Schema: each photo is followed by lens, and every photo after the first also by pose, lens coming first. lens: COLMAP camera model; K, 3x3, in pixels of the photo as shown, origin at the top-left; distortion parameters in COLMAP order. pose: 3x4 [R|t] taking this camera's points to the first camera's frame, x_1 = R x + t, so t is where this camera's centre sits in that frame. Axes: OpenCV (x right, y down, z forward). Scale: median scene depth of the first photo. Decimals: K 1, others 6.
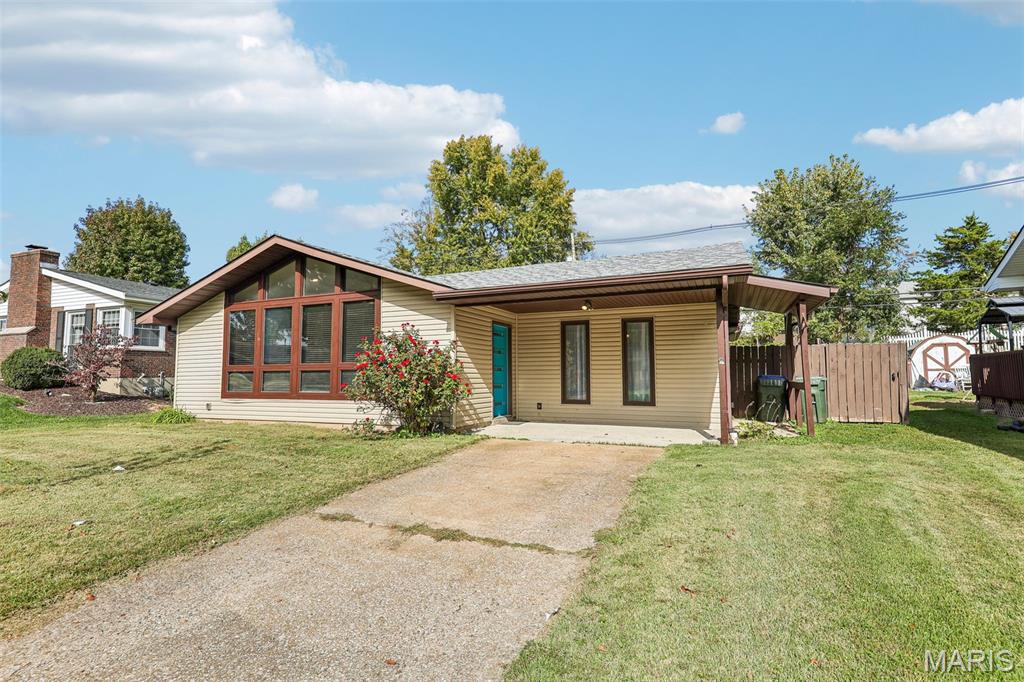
lens RADIAL K [[478.2, 0, 509.5], [0, 478.2, 347.1], [0, 0, 1]] dist [0.010654, 0.000105]
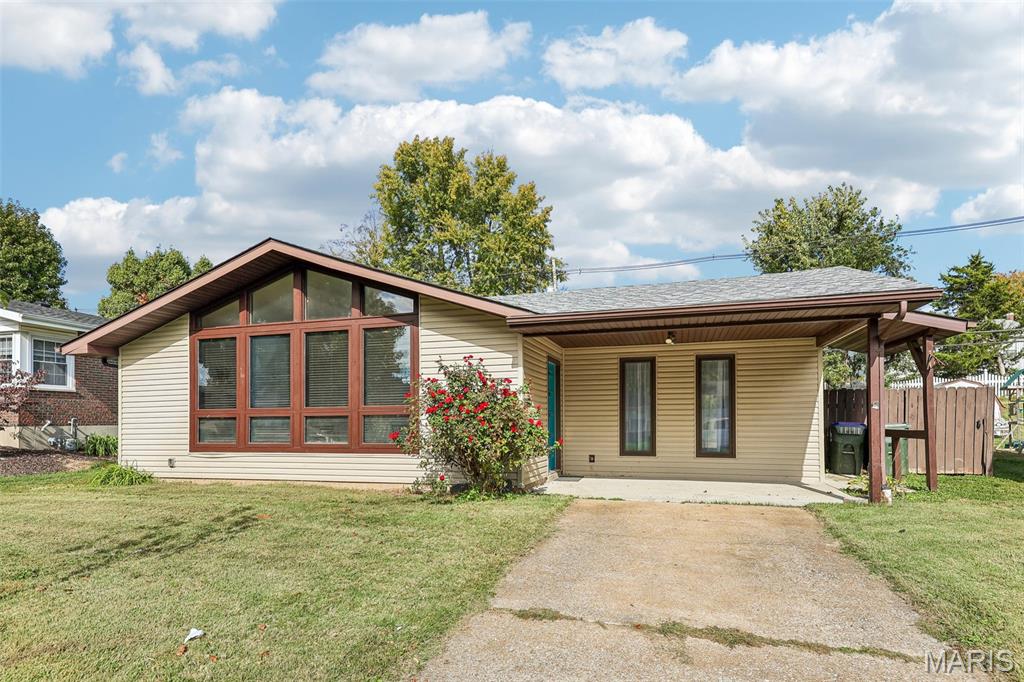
lens RADIAL K [[538.5, 0, 510.0], [0, 538.5, 423.7], [0, 0, 1]] dist [0.007951, 0.000800]
pose [[0.993220, -0.000282, 0.116246, -0.189879], [-0.006622, 0.998236, 0.058997, 0.006233], [-0.116058, -0.059367, 0.991467, 0.080330]]
